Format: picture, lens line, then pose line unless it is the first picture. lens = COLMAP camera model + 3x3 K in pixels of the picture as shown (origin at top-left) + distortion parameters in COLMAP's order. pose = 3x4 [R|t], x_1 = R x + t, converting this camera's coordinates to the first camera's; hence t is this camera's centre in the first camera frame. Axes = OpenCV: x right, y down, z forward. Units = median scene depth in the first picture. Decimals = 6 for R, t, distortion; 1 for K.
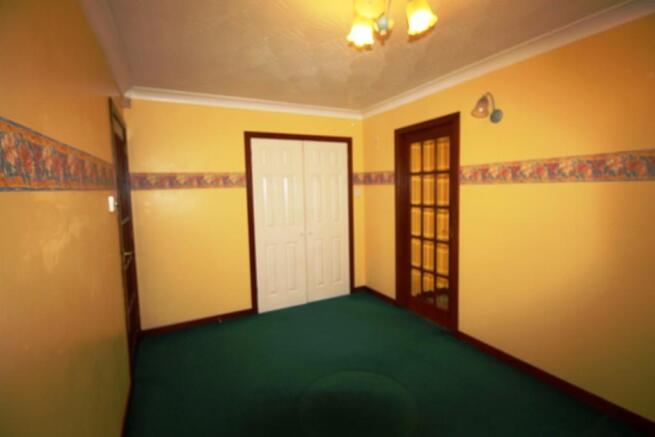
lens RADIAL K [[309.8, 0, 328.3], [0, 309.8, 212.9], [0, 0, 1]] dist [-0.004153, -0.005258]
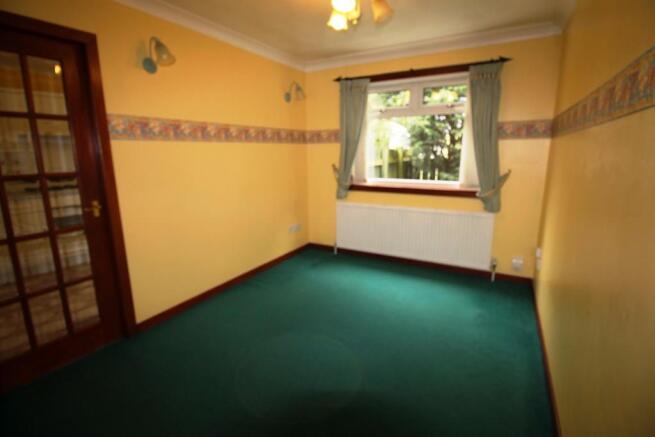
lens RADIAL K [[309.8, 0, 328.3], [0, 309.8, 212.9], [0, 0, 1]] dist [-0.004153, -0.005258]
pose [[-0.545960, -0.169254, 0.820537, -0.546821], [0.055603, 0.969903, 0.237060, -0.074203], [-0.835964, 0.175050, -0.520117, 1.086024]]
